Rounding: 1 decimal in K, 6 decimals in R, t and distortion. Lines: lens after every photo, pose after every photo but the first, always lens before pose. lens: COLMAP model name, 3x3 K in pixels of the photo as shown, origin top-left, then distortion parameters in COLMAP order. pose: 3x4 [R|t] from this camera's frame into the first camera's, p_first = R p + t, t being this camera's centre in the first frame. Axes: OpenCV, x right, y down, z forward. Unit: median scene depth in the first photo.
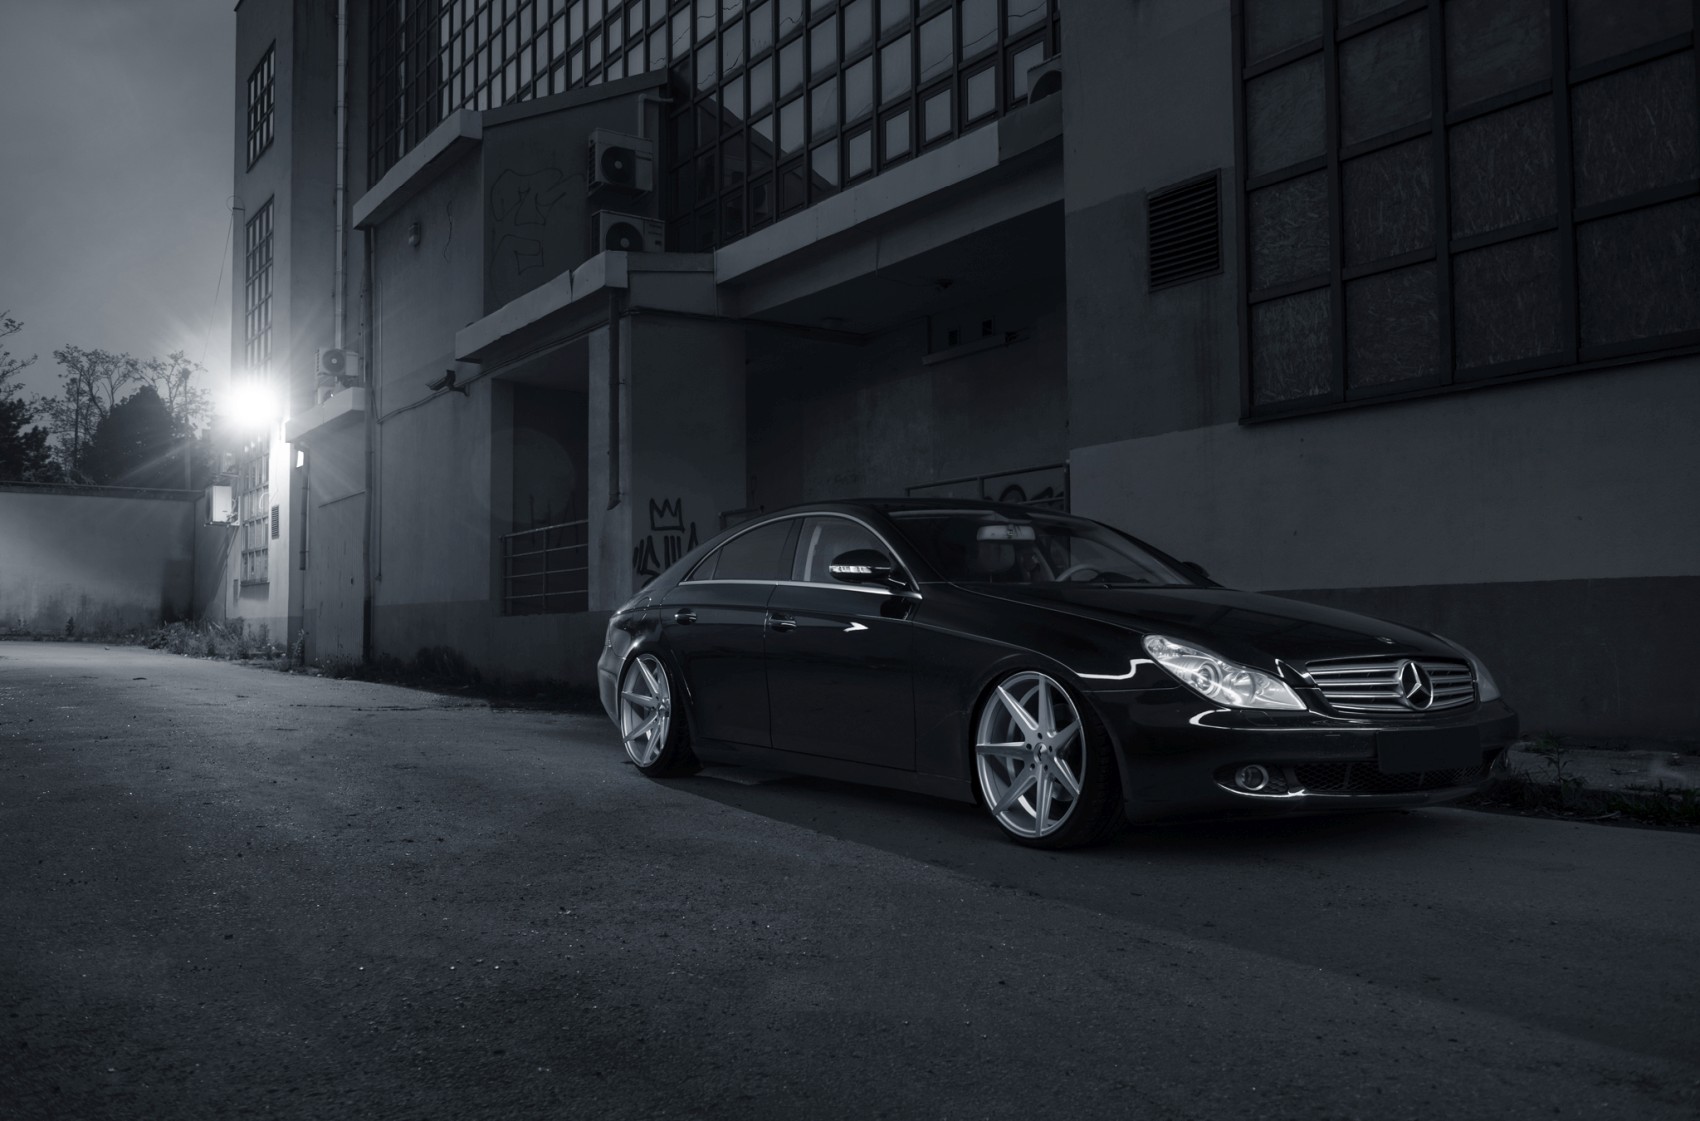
lens RADIAL K [[1433.4, 0, 911.0], [0, 1433.4, 605.9], [0, 0, 1]] dist [-0.006822, 0.013252]
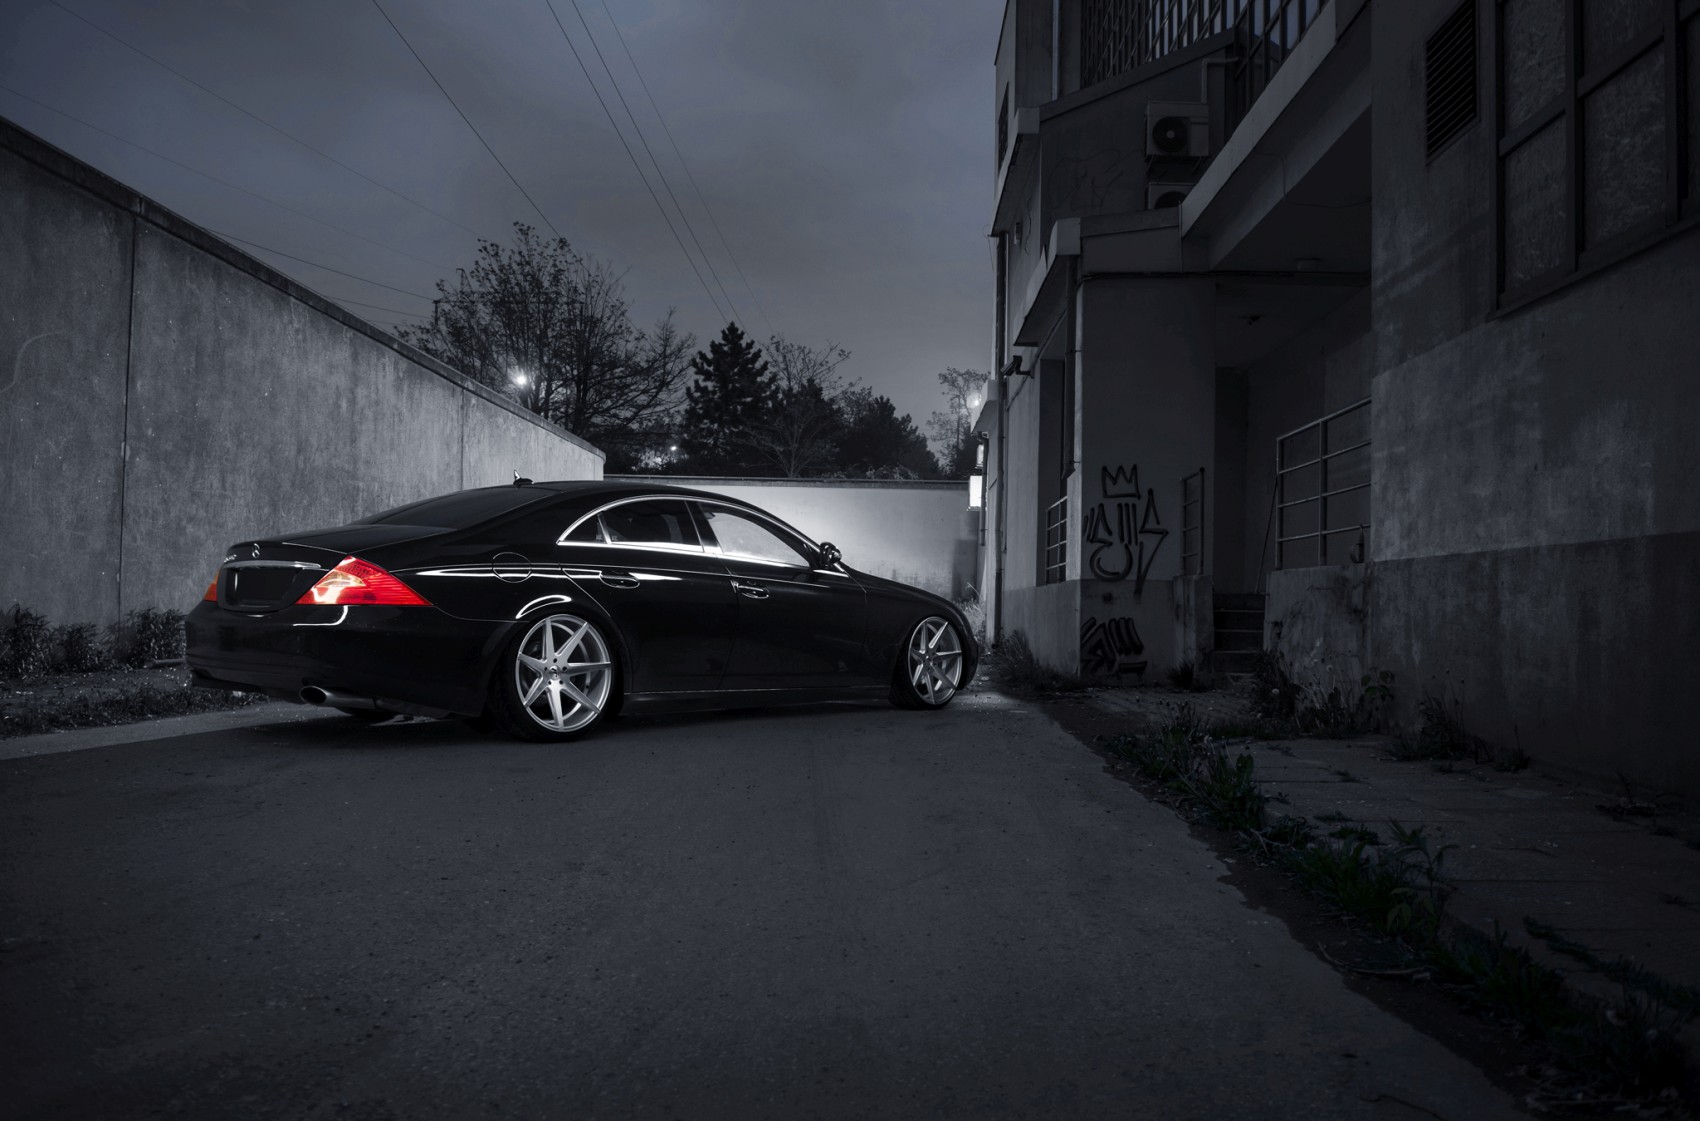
lens RADIAL K [[1344.9, 0, 878.7], [0, 1344.9, 584.0], [0, 0, 1]] dist [0.021516, -0.035489]
pose [[0.833723, 0.007041, -0.552138, 0.220960], [-0.006373, 0.999975, 0.003129, 0.005012], [0.552146, 0.000910, 0.833747, 0.159002]]
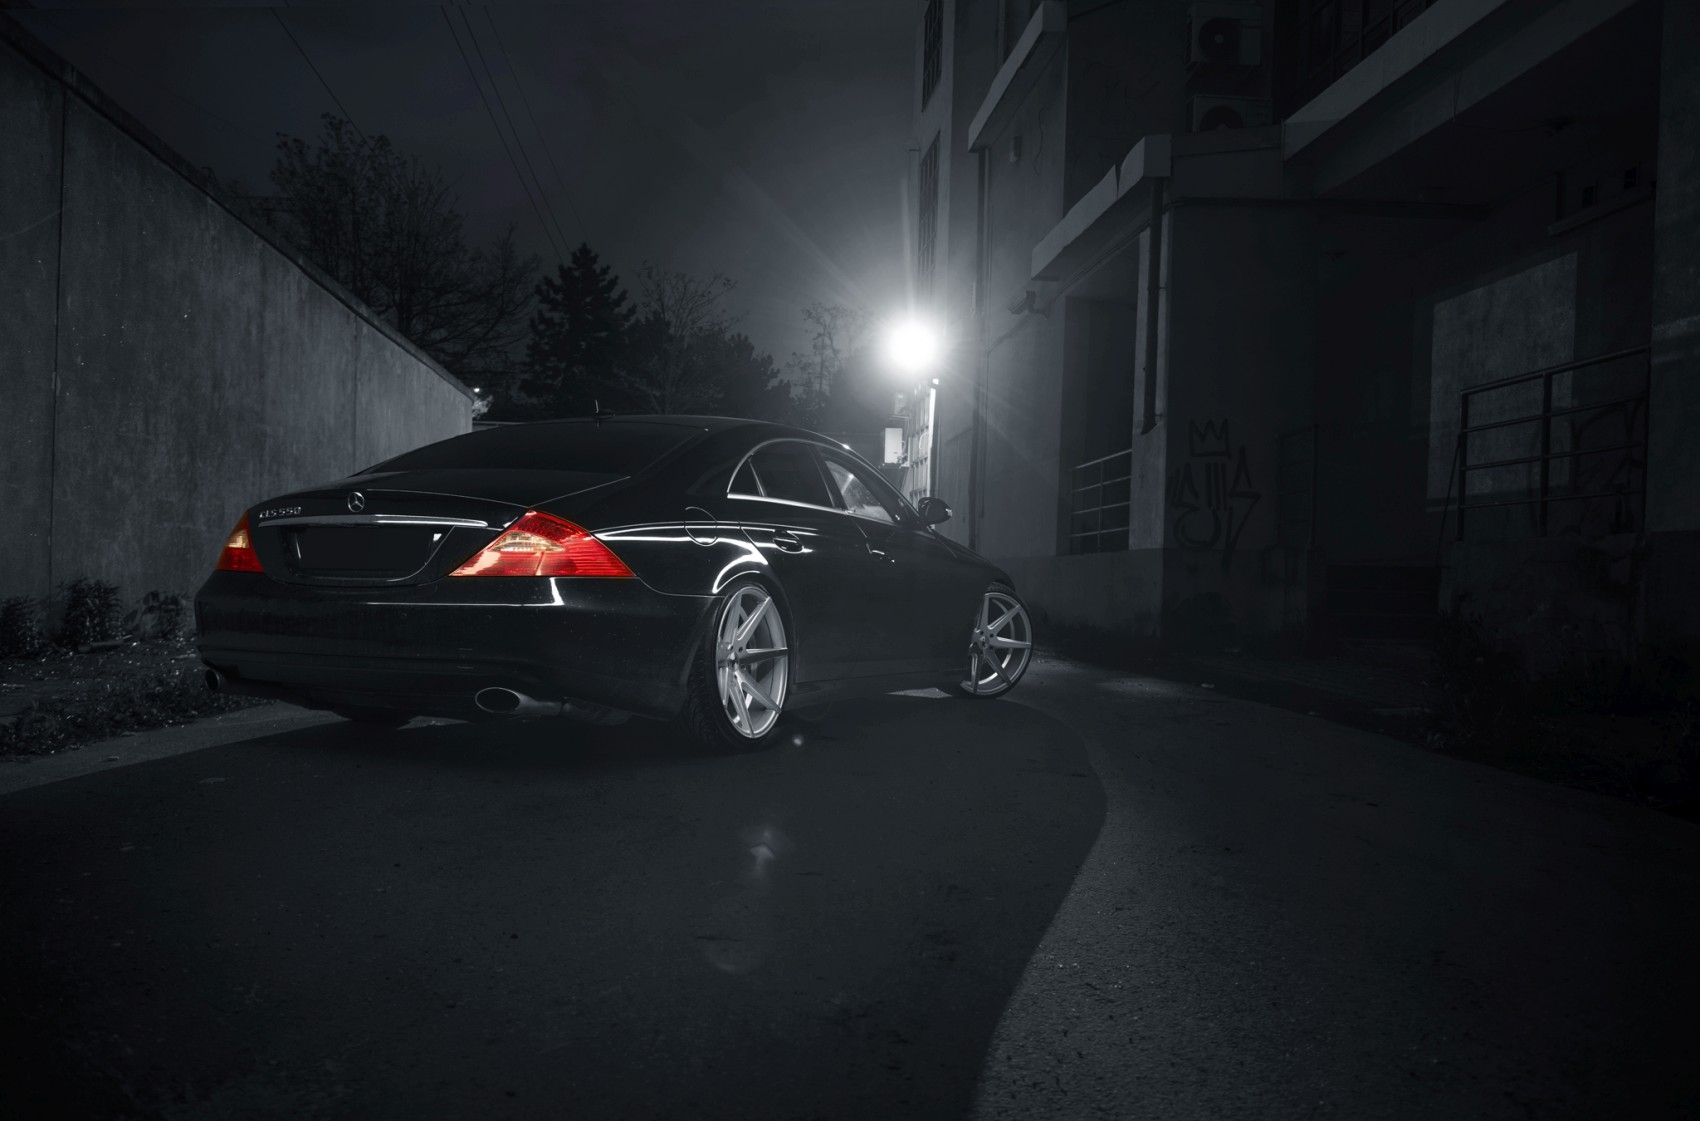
lens RADIAL K [[1547.4, 0, 909.5], [0, 1547.4, 591.6], [0, 0, 1]] dist [0.032048, 0.000000]
pose [[0.885420, 0.023174, -0.464213, 0.114101], [-0.011799, 0.999555, 0.027395, 0.005598], [0.464641, -0.018779, 0.885300, 0.105697]]
